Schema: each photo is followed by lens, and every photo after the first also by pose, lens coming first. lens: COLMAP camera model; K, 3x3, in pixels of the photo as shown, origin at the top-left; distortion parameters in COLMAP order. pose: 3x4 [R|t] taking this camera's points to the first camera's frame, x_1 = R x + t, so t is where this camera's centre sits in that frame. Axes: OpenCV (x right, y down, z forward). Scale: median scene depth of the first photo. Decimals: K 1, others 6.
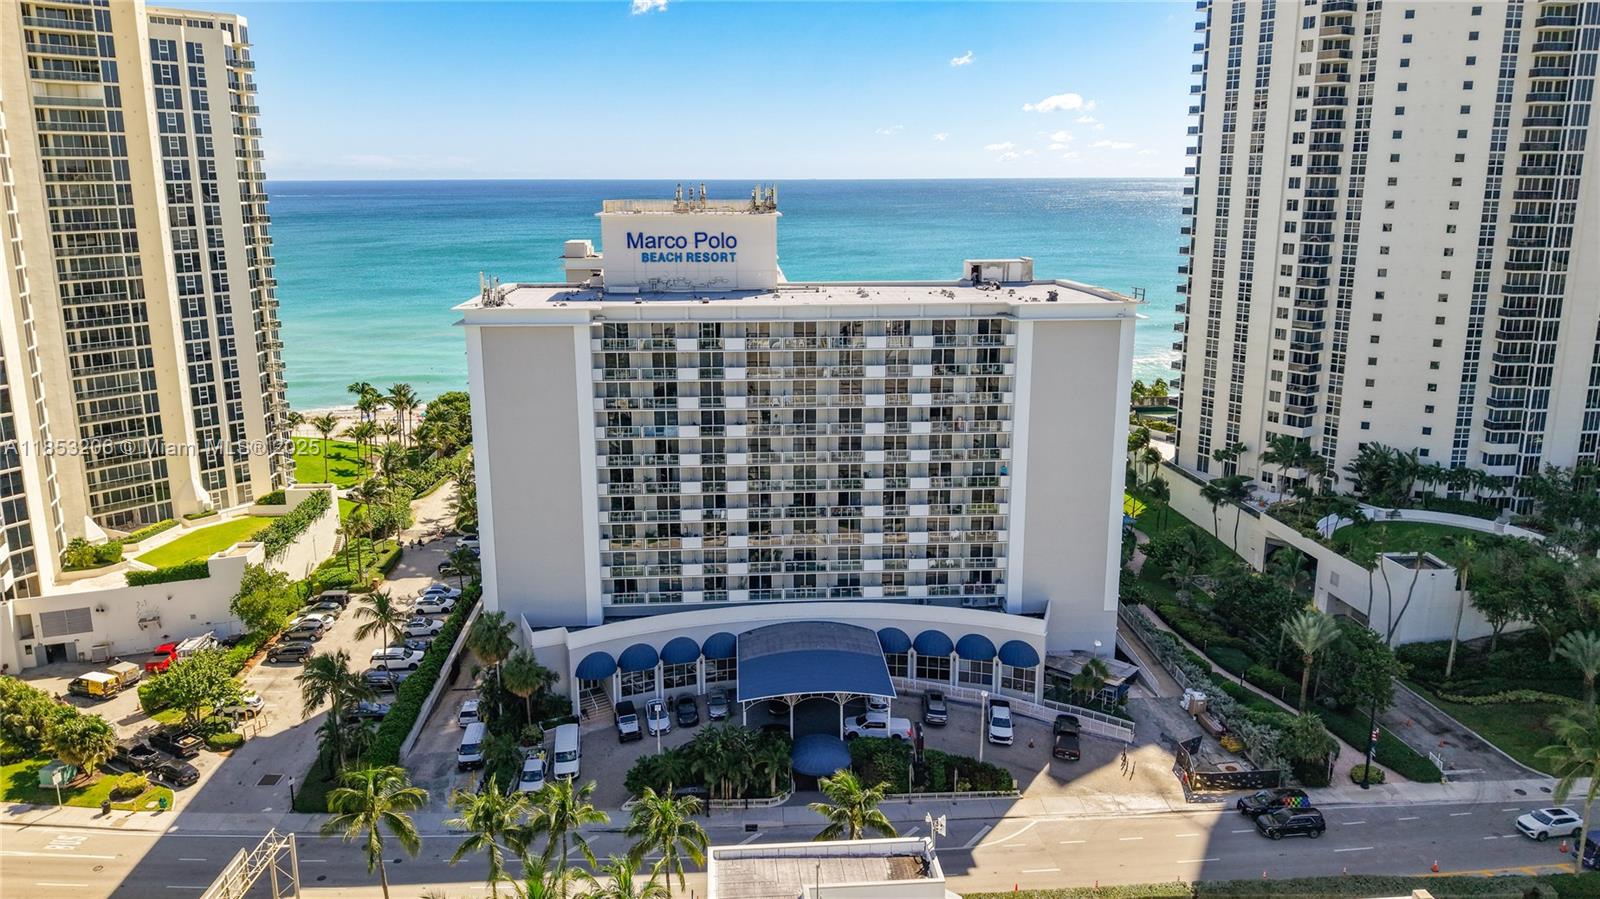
lens RADIAL K [[1112.3, 0, 802.5], [0, 1112.3, 417.9], [0, 0, 1]] dist [0.015721, -0.031674]
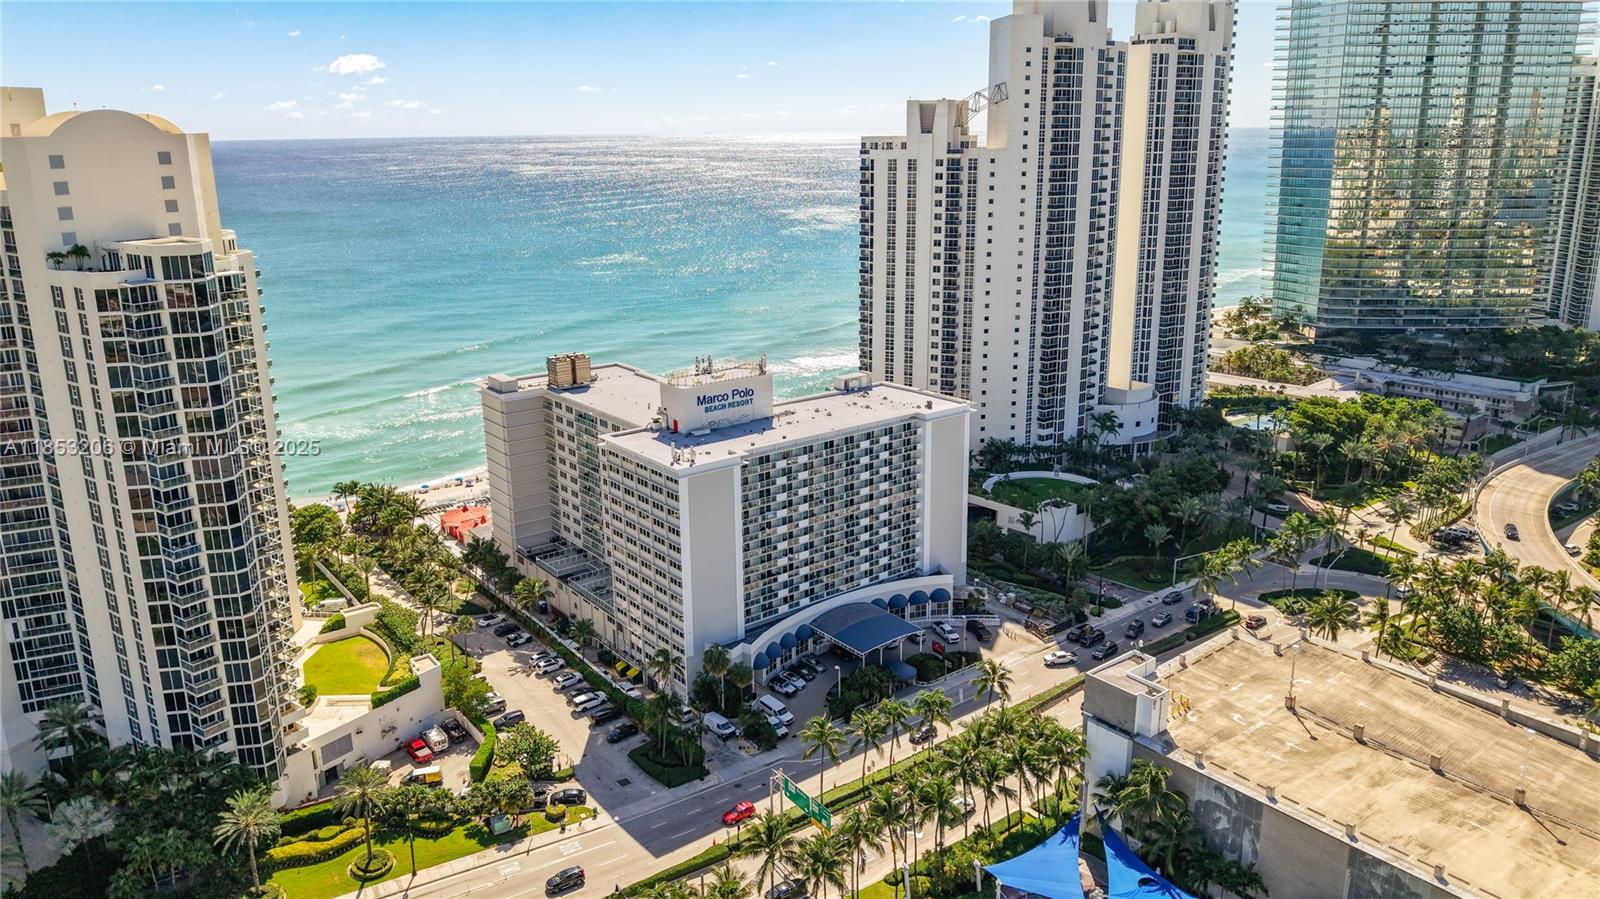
lens RADIAL K [[1115.4, 0, 807.6], [0, 1115.4, 421.2], [0, 0, 1]] dist [0.054898, -0.101062]
pose [[0.823085, -0.150218, 0.547692, -0.900529], [0.128030, 0.988639, 0.078751, -0.235601], [-0.553299, 0.005303, 0.832966, -0.412106]]
